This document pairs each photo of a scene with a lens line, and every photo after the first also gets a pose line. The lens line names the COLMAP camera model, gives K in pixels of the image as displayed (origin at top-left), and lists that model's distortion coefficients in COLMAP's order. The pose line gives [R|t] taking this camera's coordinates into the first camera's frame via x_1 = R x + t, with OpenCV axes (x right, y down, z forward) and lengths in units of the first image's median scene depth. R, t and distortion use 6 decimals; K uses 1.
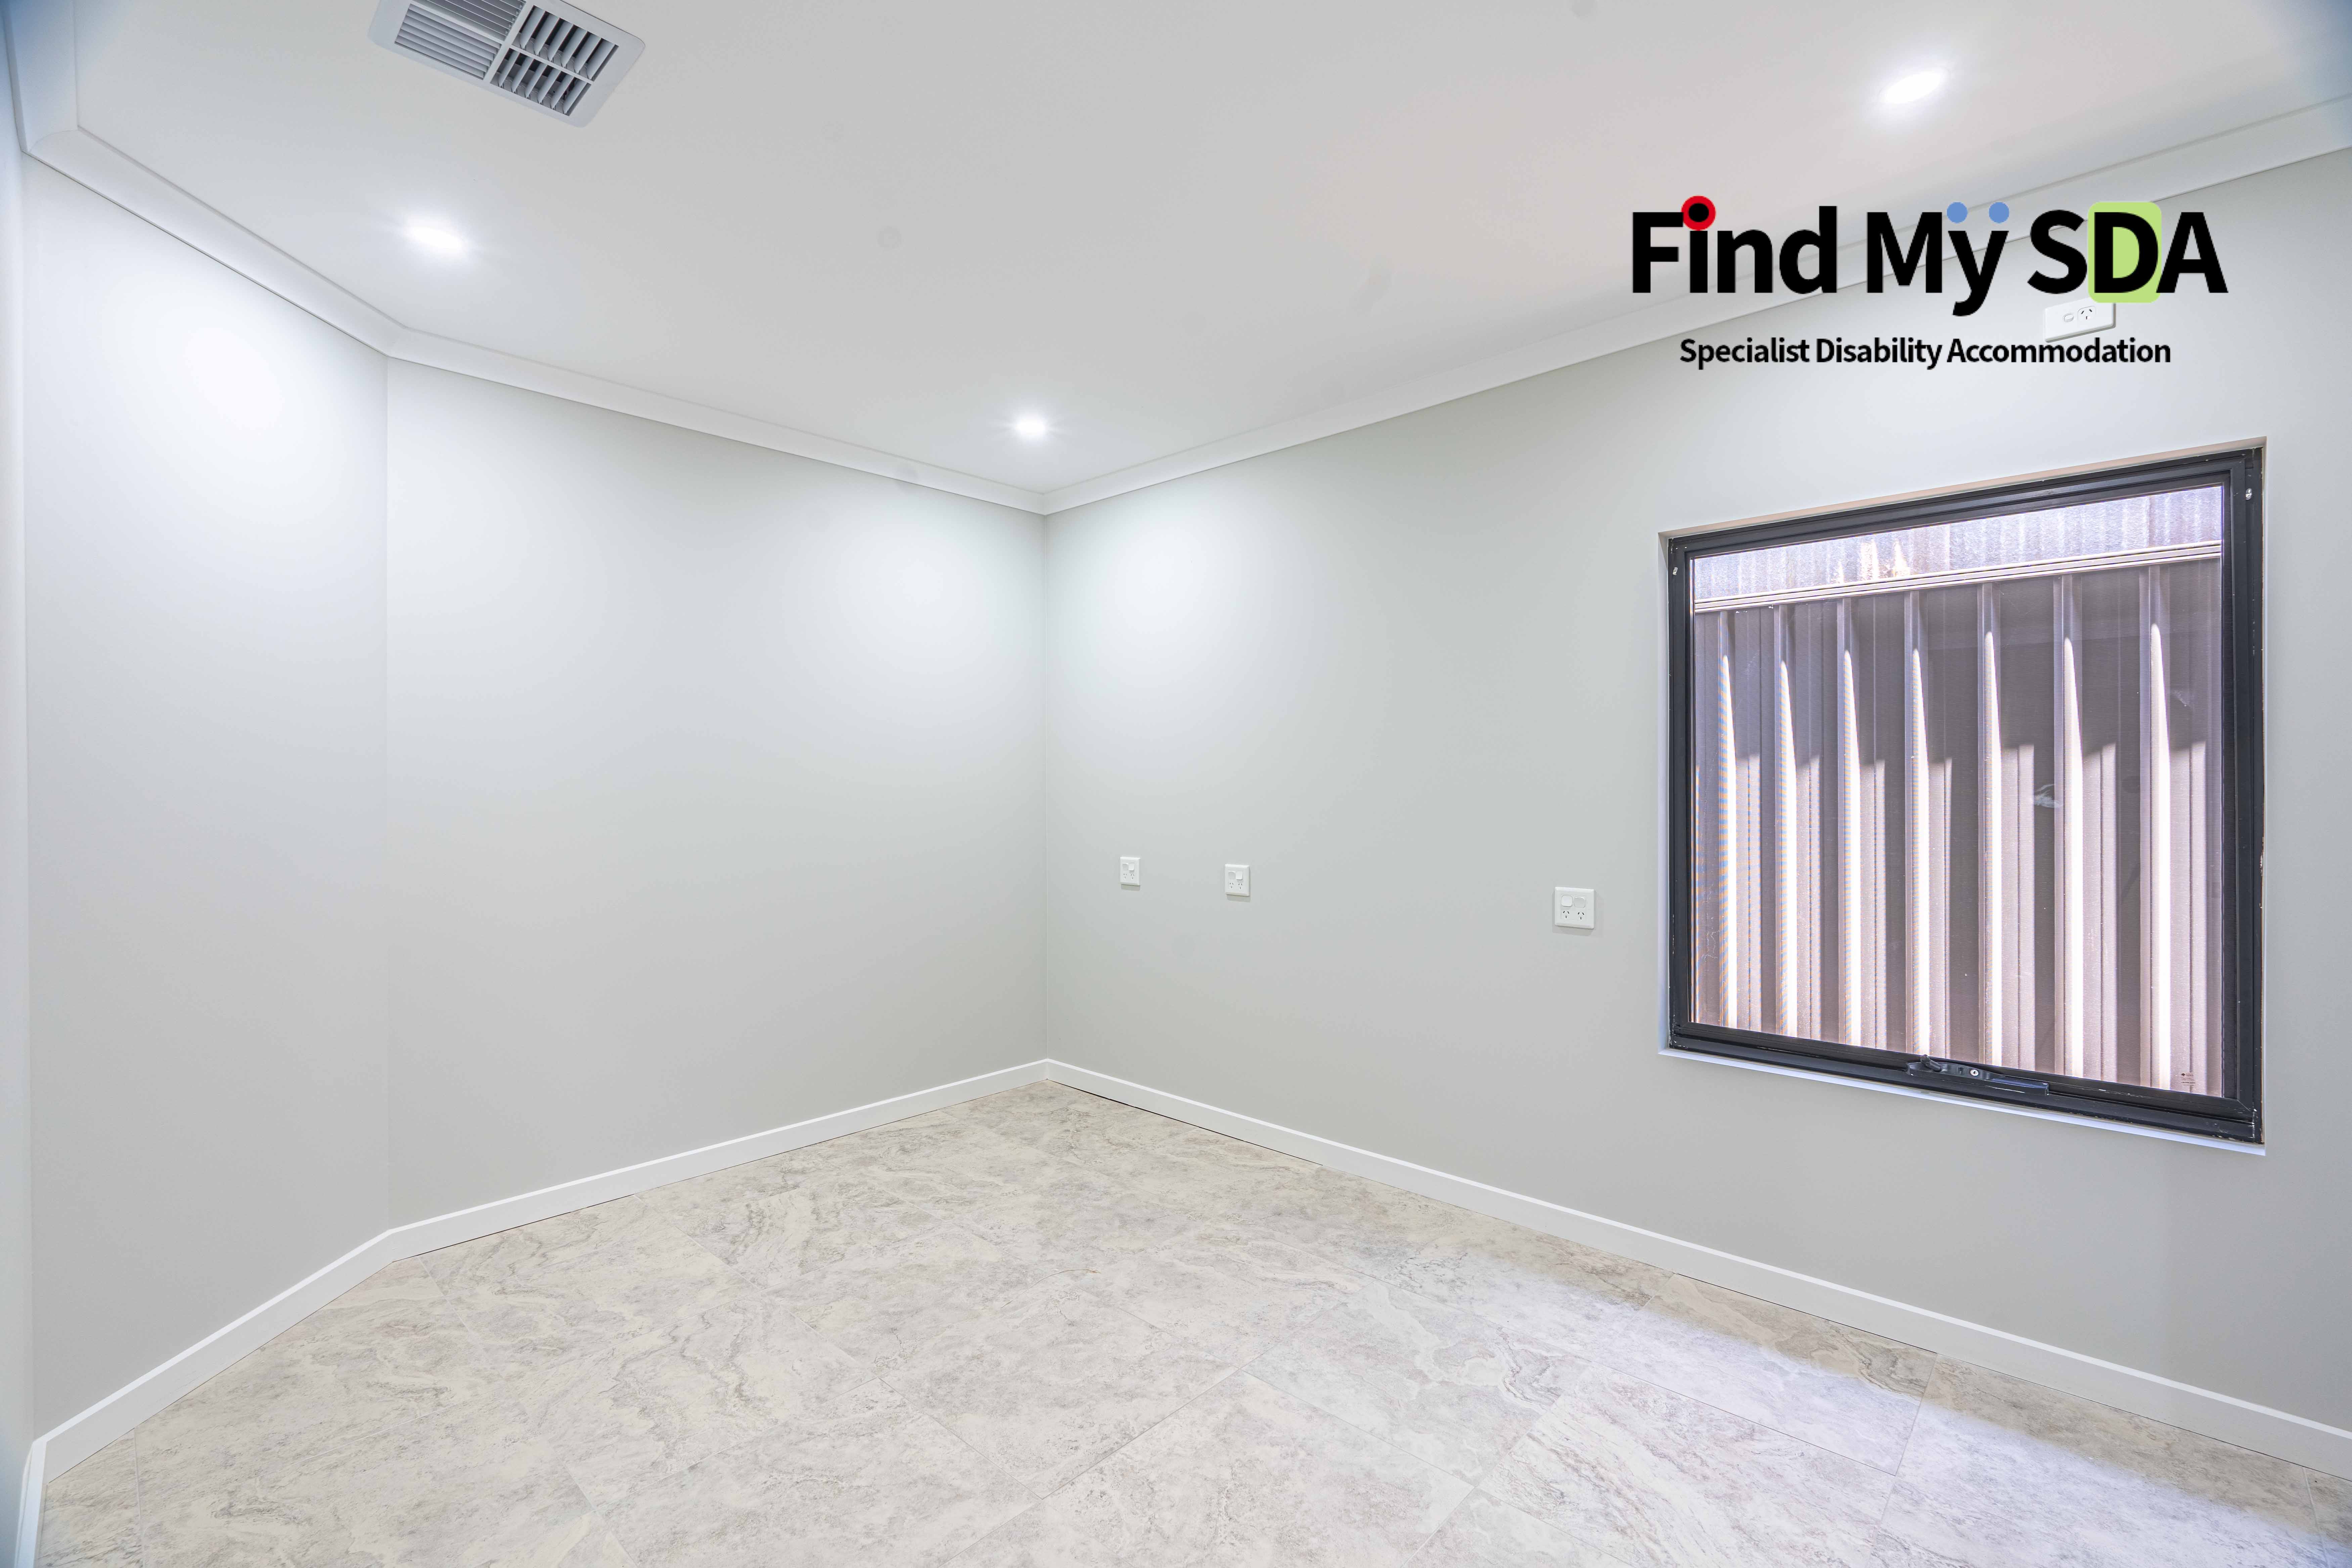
lens RADIAL K [[1029.6, 0, 1176.8], [0, 1029.6, 786.8], [0, 0, 1]] dist [-0.001395, 0.000252]
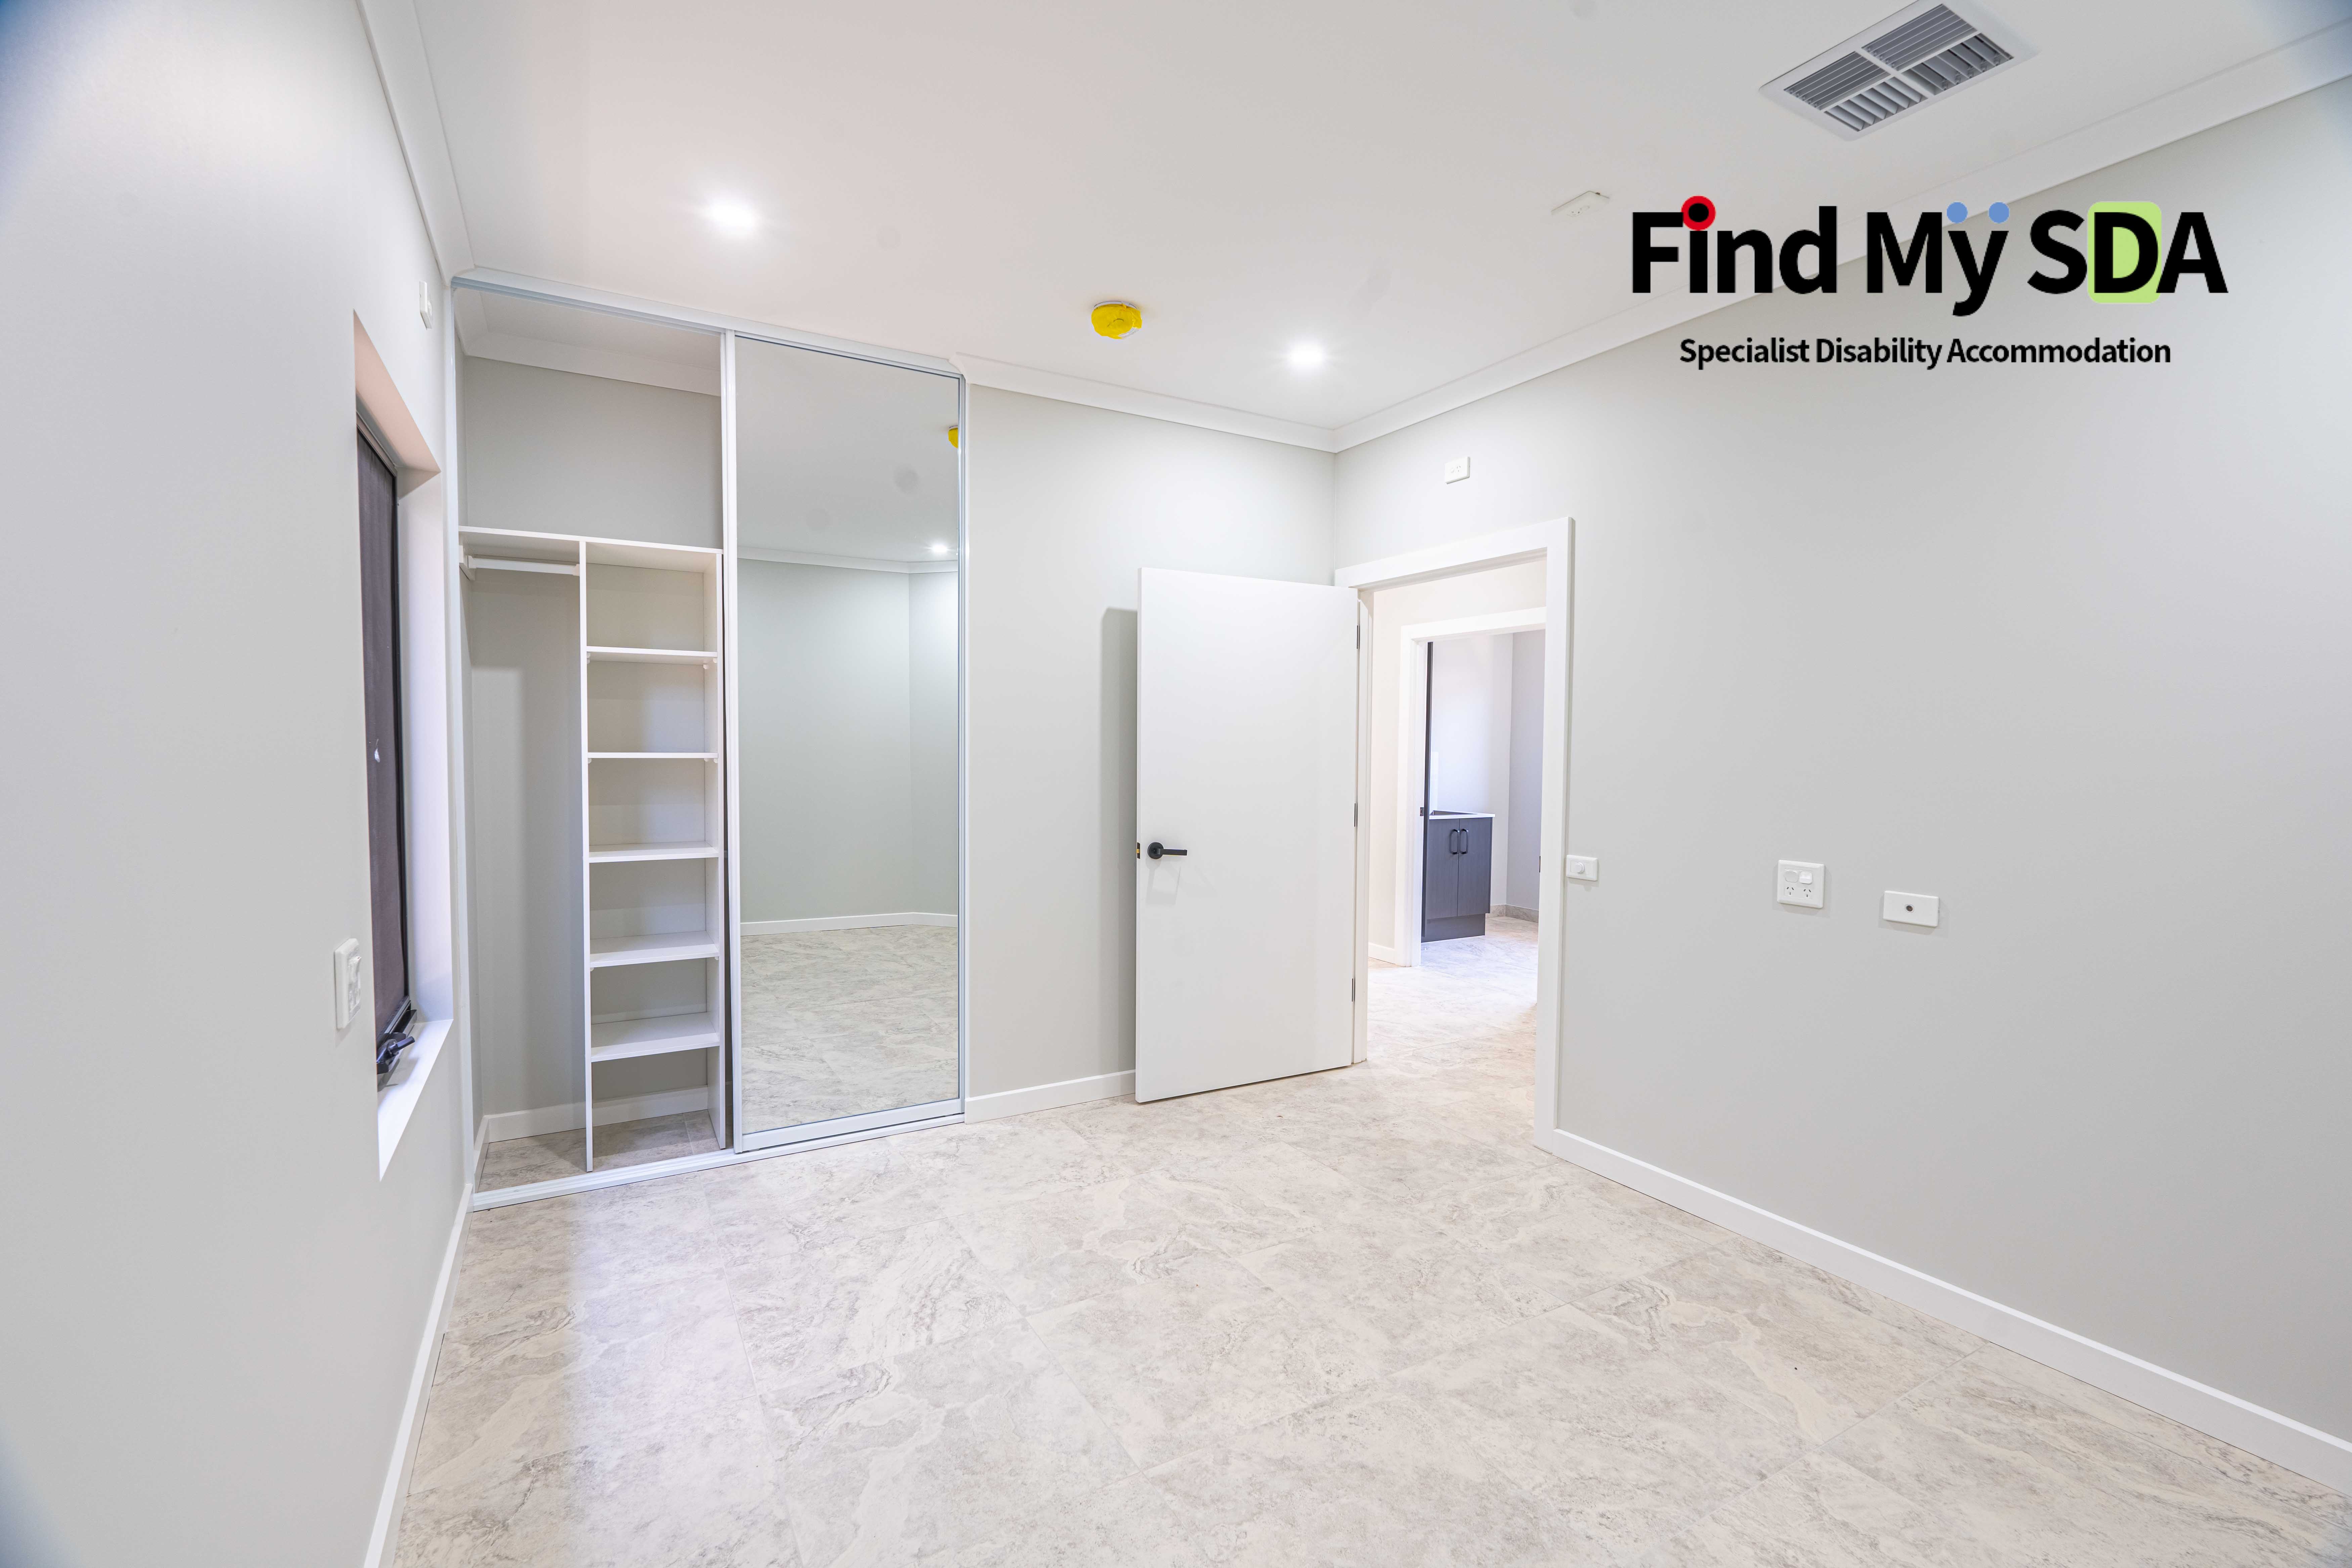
lens RADIAL K [[1029.6, 0, 1176.8], [0, 1029.6, 786.8], [0, 0, 1]] dist [-0.001395, 0.000252]
pose [[-0.957155, -0.017610, 0.289041, -0.206857], [-0.005345, 0.999053, 0.043171, -0.004233], [-0.289528, 0.039776, -0.956343, 1.912029]]
